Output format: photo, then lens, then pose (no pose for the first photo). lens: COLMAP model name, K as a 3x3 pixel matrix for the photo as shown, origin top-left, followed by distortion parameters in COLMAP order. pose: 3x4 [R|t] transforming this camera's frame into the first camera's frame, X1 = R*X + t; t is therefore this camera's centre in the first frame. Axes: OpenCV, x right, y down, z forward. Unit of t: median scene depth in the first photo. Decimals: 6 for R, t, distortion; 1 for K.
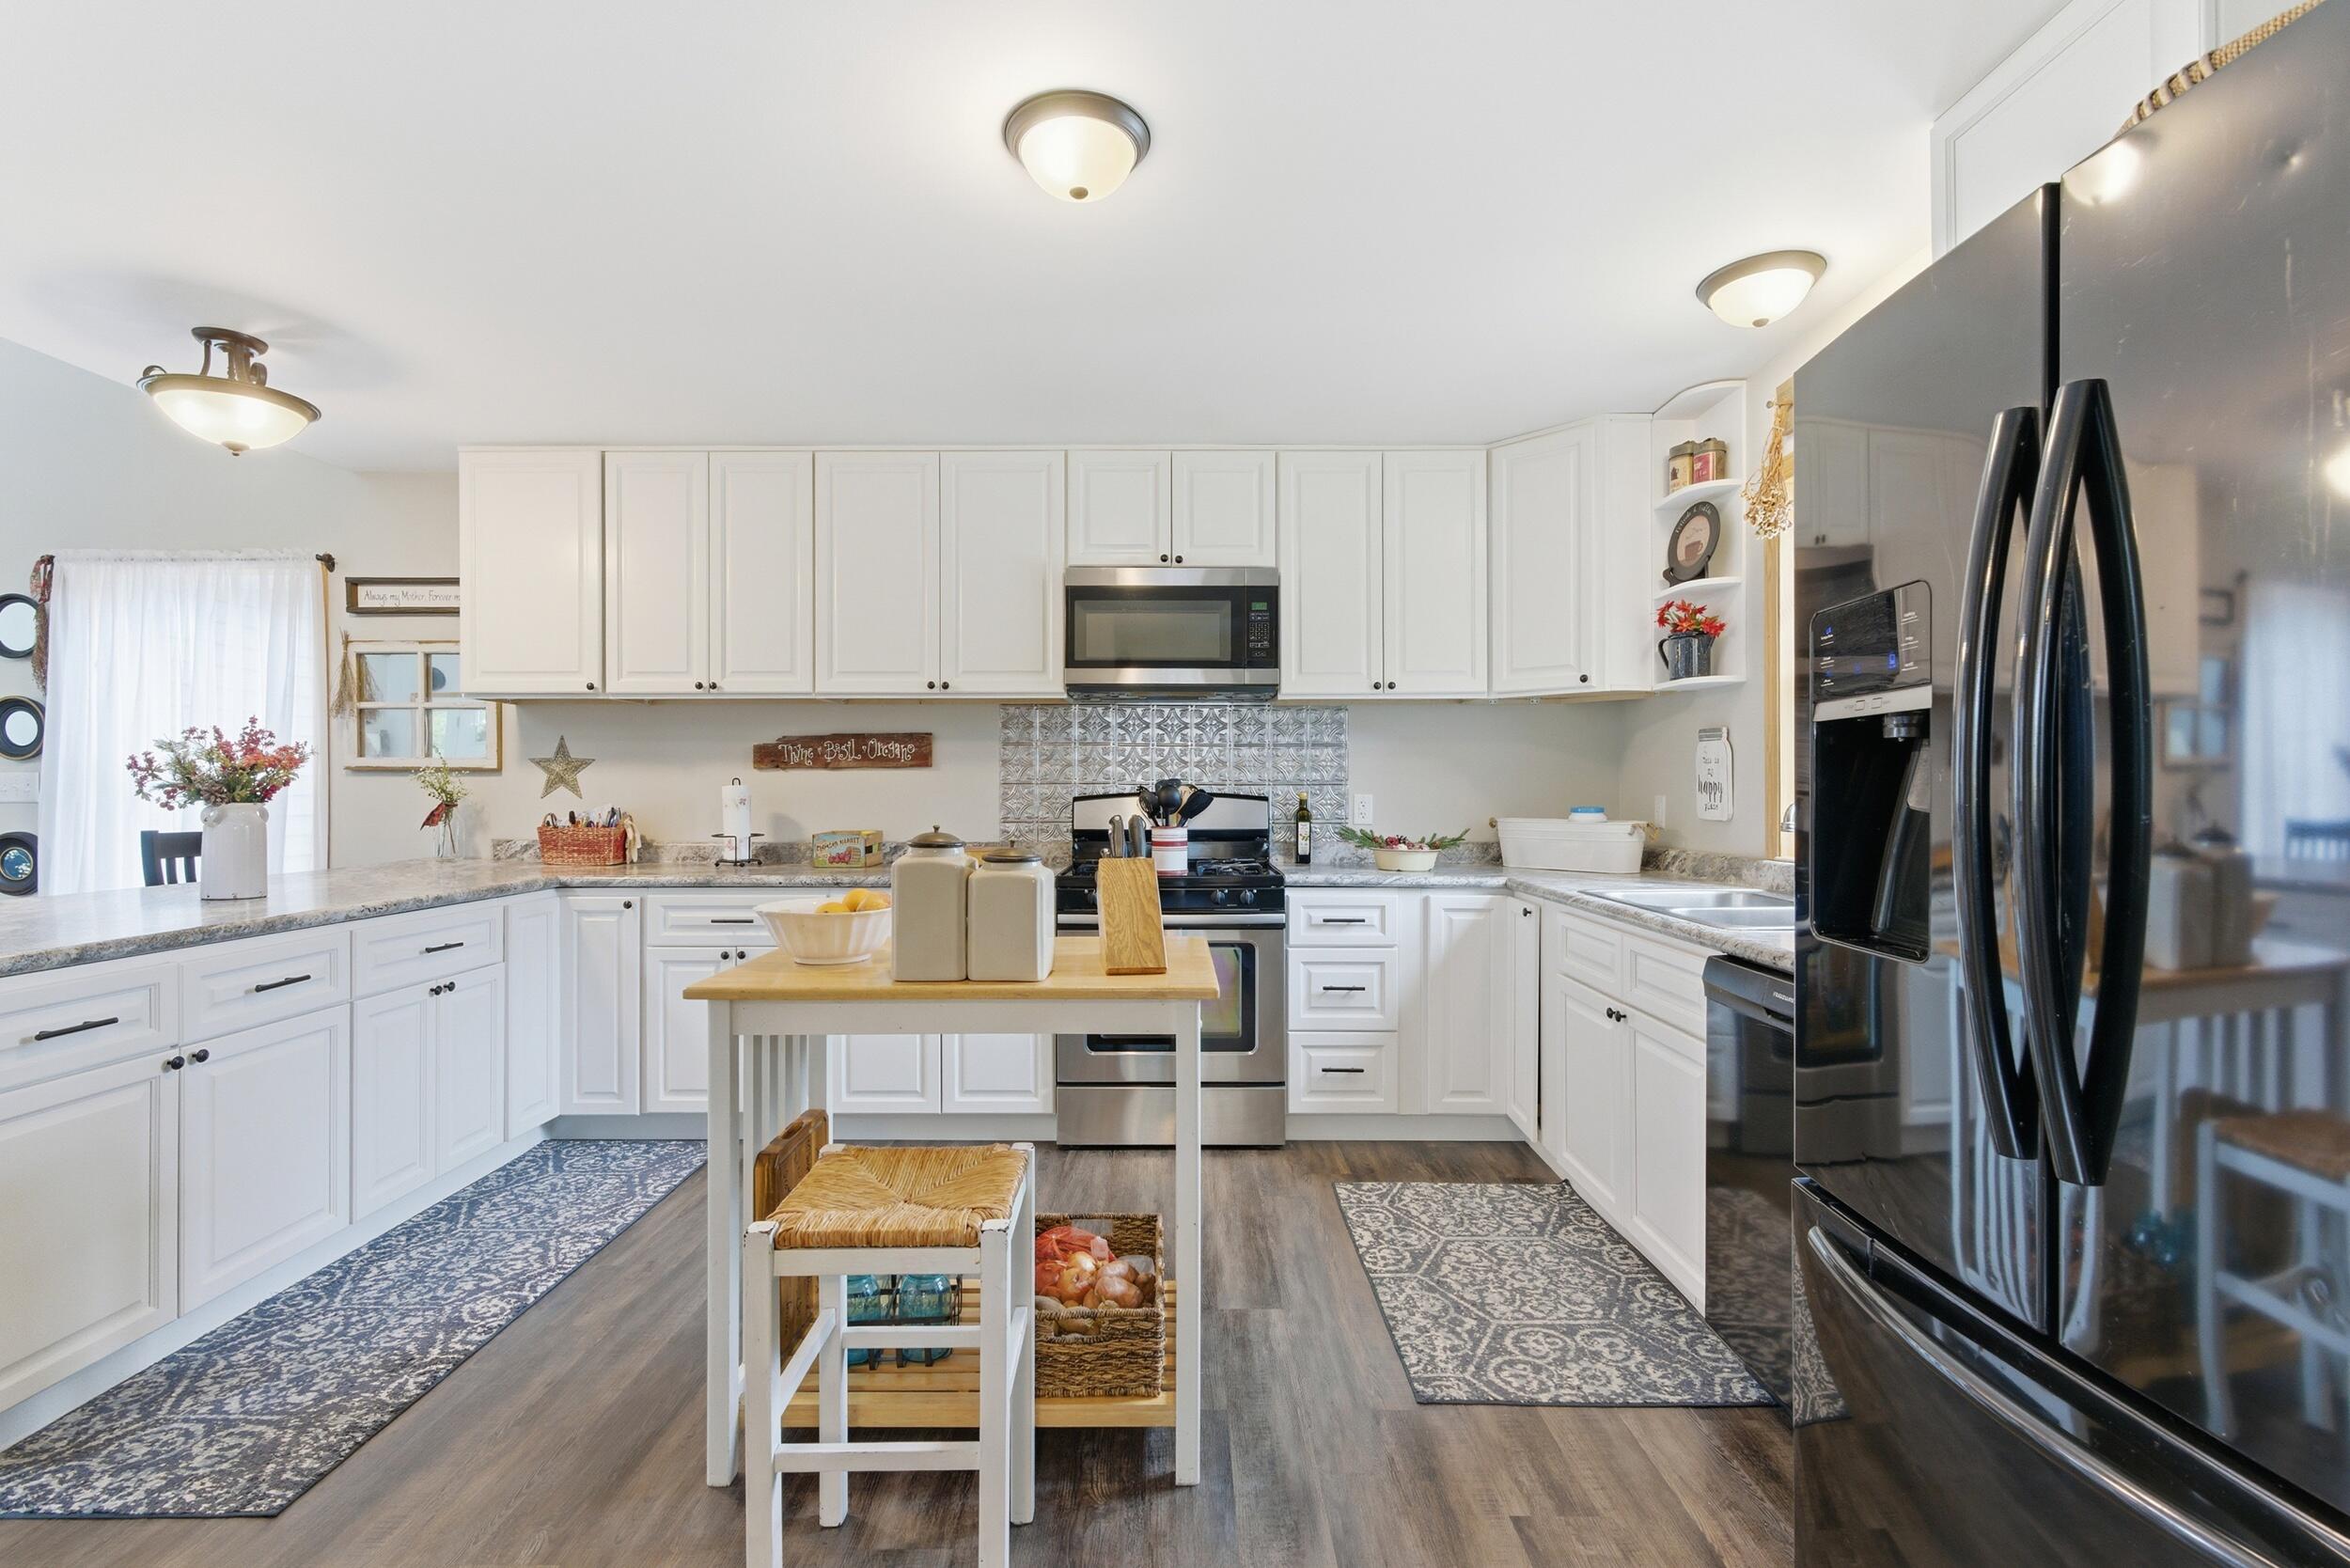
lens RADIAL K [[1054.9, 0, 1175.0], [0, 1054.9, 784.0], [0, 0, 1]] dist [-0.000678, -0.000050]
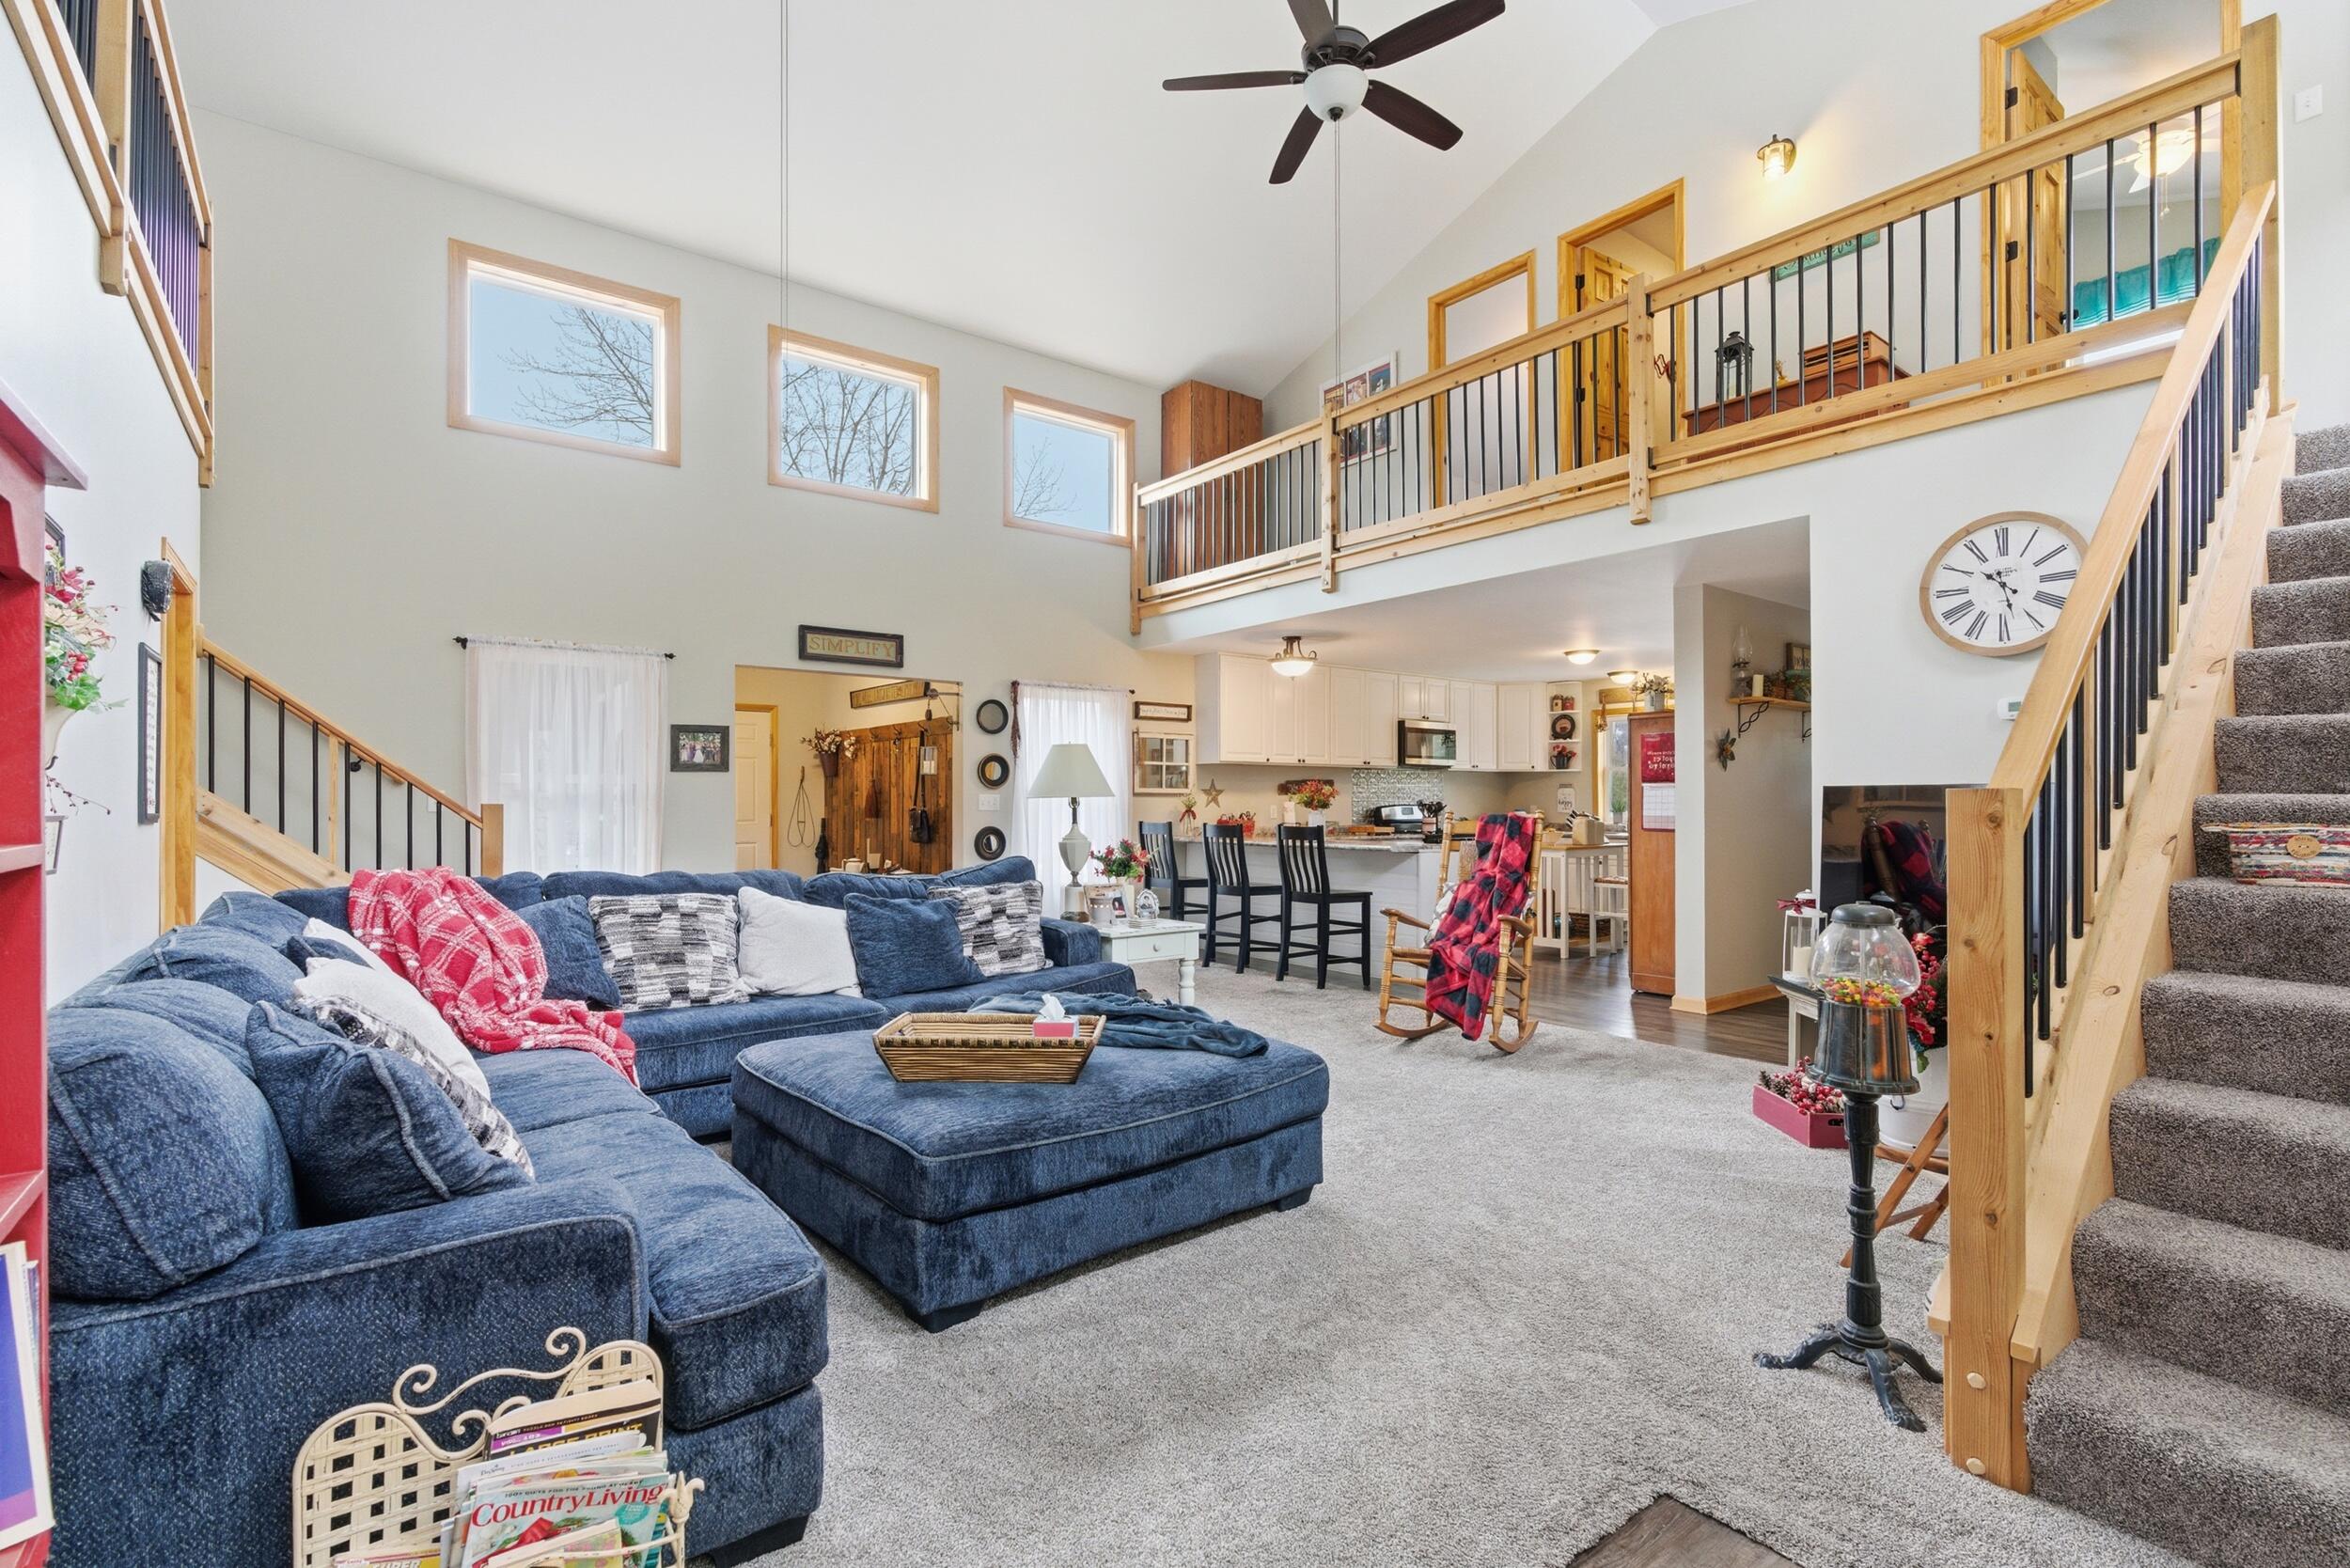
lens RADIAL K [[1054.9, 0, 1175.0], [0, 1054.9, 784.0], [0, 0, 1]] dist [-0.000678, -0.000050]
pose [[0.787723, 0.010517, 0.615940, -2.002748], [-0.002157, 0.999895, -0.014315, -0.003885], [-0.616026, 0.009948, 0.787663, -0.674831]]
